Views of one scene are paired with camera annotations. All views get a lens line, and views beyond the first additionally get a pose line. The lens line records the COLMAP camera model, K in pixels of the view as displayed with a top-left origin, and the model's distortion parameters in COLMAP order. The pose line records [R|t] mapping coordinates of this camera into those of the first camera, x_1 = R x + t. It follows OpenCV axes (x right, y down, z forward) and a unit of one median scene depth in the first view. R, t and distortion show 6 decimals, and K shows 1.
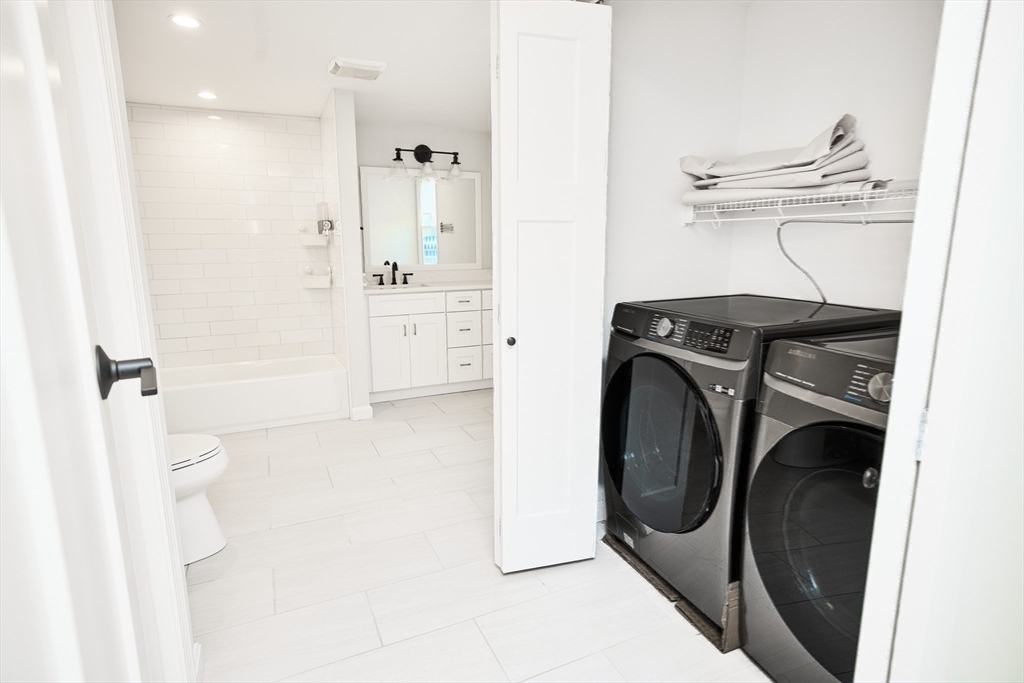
lens RADIAL K [[519.1, 0, 512.0], [0, 519.1, 341.5], [0, 0, 1]] dist [-0.024676, 0.000218]
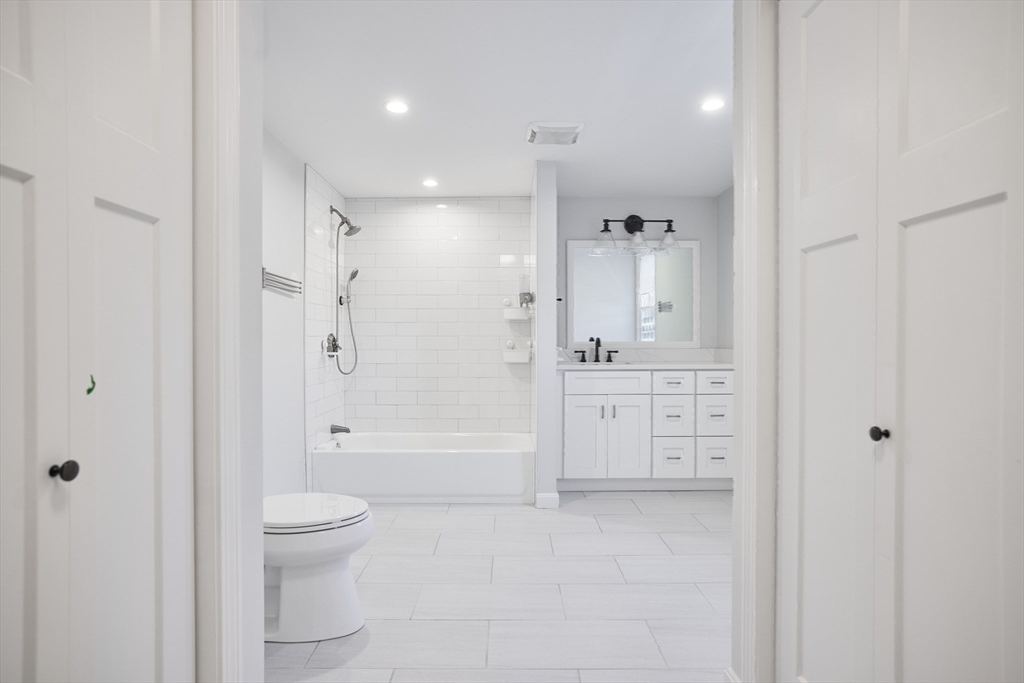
lens RADIAL K [[519.1, 0, 512.0], [0, 519.1, 341.5], [0, 0, 1]] dist [-0.024676, 0.000218]
pose [[0.904603, 0.006112, -0.426212, 0.030280], [-0.079771, 0.984659, -0.155187, 0.009580], [0.418725, 0.174381, 0.891213, 0.111525]]
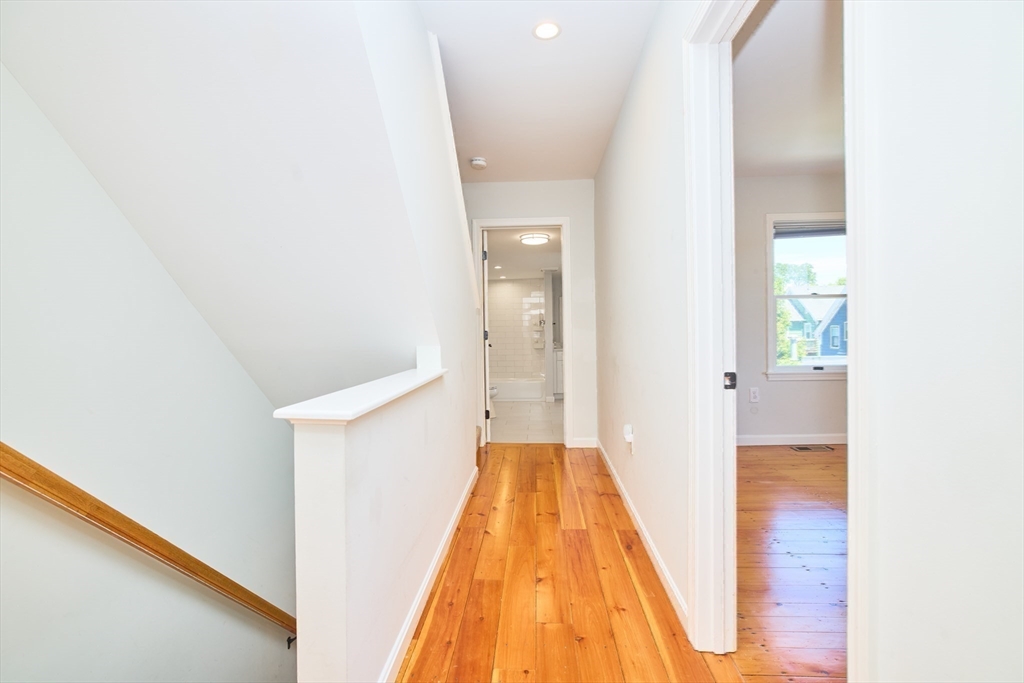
lens RADIAL K [[465.9, 0, 512.0], [0, 465.9, 341.5], [0, 0, 1]] dist [-0.001177, 0.000319]
pose [[0.886198, 0.006114, -0.463267, 0.477282], [-0.077280, 0.987855, -0.134794, 0.152336], [0.456817, 0.155255, 0.875908, -0.874706]]
